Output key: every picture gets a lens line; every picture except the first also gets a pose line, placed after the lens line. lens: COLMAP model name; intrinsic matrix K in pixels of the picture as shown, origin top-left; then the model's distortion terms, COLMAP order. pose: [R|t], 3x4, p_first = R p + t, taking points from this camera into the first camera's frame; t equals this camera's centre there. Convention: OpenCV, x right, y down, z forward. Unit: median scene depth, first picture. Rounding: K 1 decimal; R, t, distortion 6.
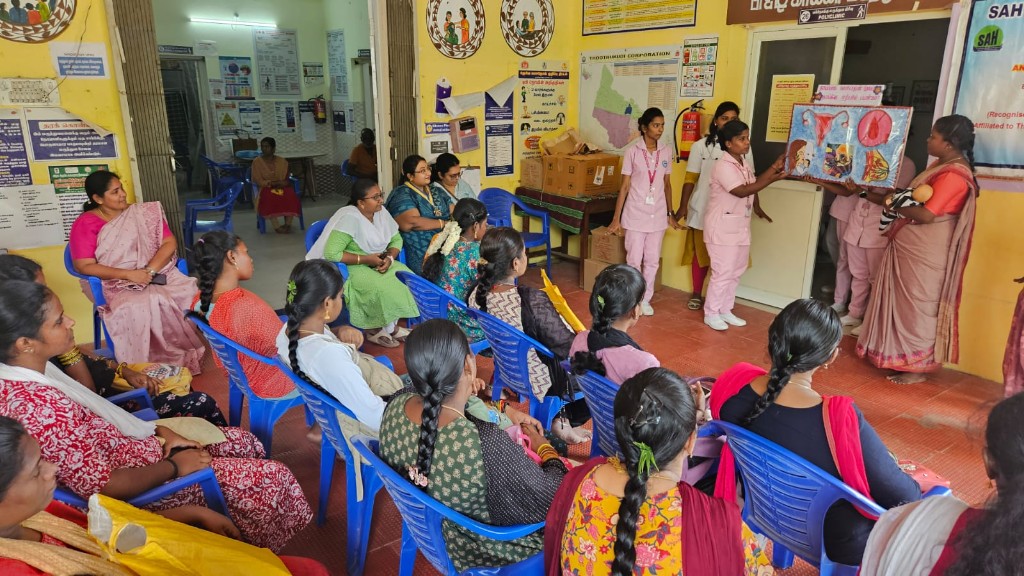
lens RADIAL K [[609.0, 0, 512.0], [0, 609.0, 288.0], [0, 0, 1]] dist [0.004117, -0.010781]
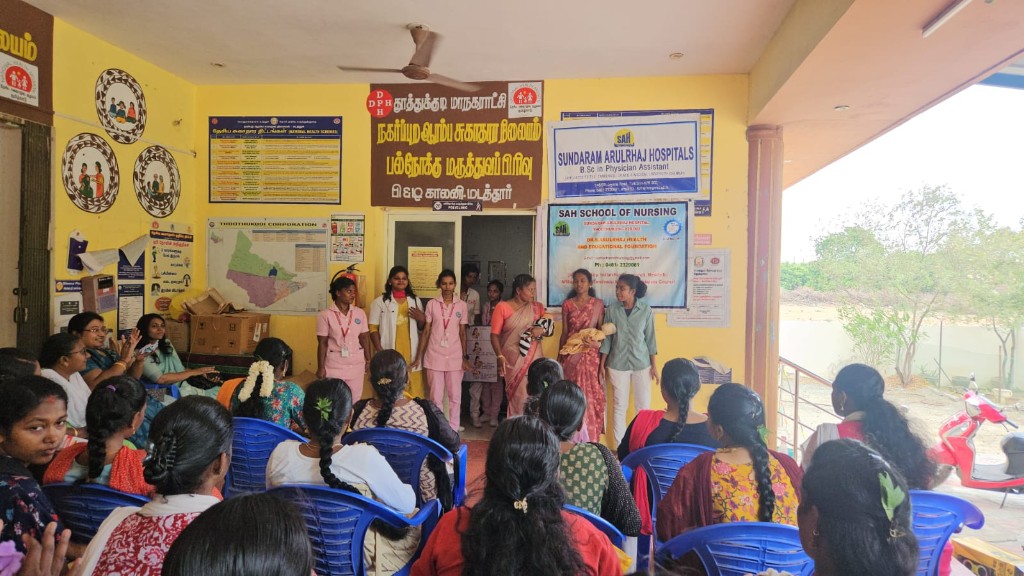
lens RADIAL K [[583.6, 0, 512.0], [0, 583.6, 288.0], [0, 0, 1]] dist [-0.000539, -0.000410]
pose [[0.748691, 0.003027, 0.662912, -0.190027], [0.175984, 0.963202, -0.203154, 0.016874], [-0.639133, 0.268761, 0.720608, 0.006521]]
